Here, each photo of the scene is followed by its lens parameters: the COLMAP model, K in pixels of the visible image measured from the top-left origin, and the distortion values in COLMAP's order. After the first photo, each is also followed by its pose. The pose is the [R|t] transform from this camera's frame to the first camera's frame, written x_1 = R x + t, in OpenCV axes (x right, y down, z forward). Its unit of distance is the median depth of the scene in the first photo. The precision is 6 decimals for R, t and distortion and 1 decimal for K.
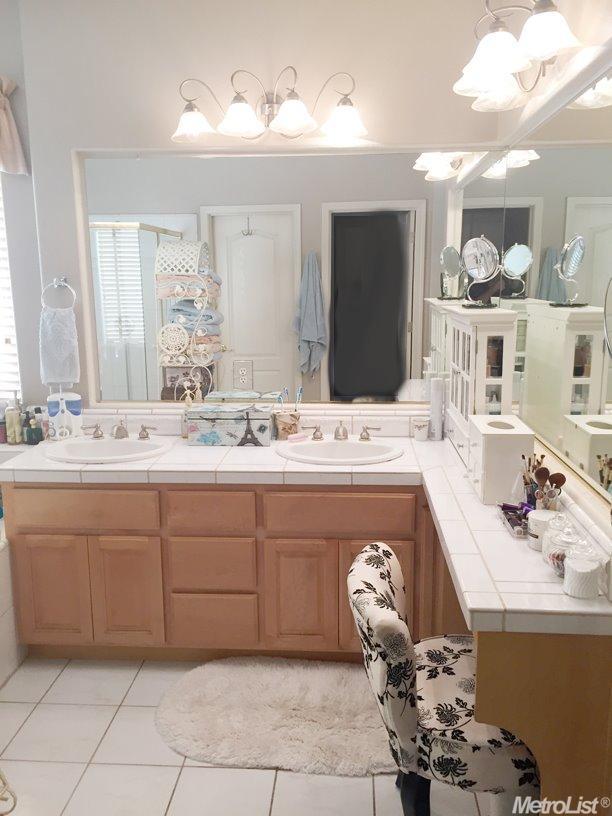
lens RADIAL K [[706.5, 0, 306.0], [0, 706.5, 408.0], [0, 0, 1]] dist [0.085505, -0.110498]
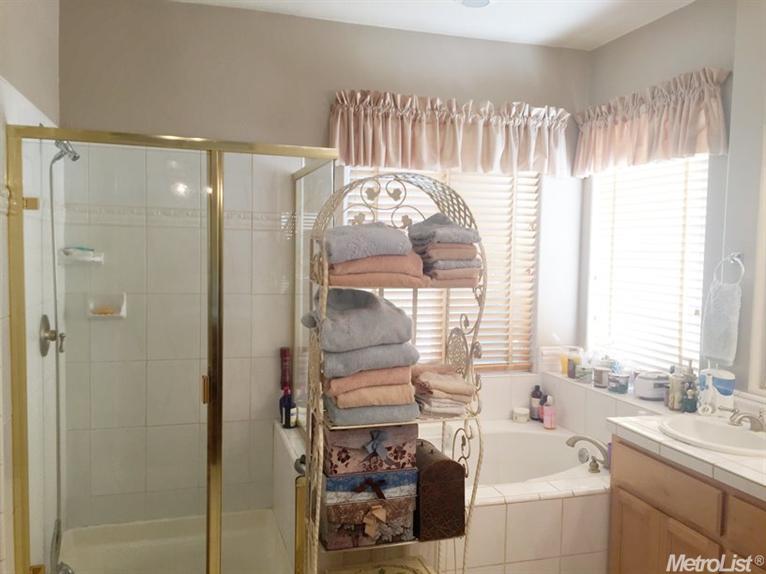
lens RADIAL K [[663.2, 0, 383.0], [0, 663.2, 287.0], [0, 0, 1]] dist [0.085505, -0.110498]
pose [[0.360366, 0.073152, -0.929938, 0.346022], [-0.195741, 0.980655, 0.001289, -0.043806], [0.912043, 0.181563, 0.367713, 0.231289]]
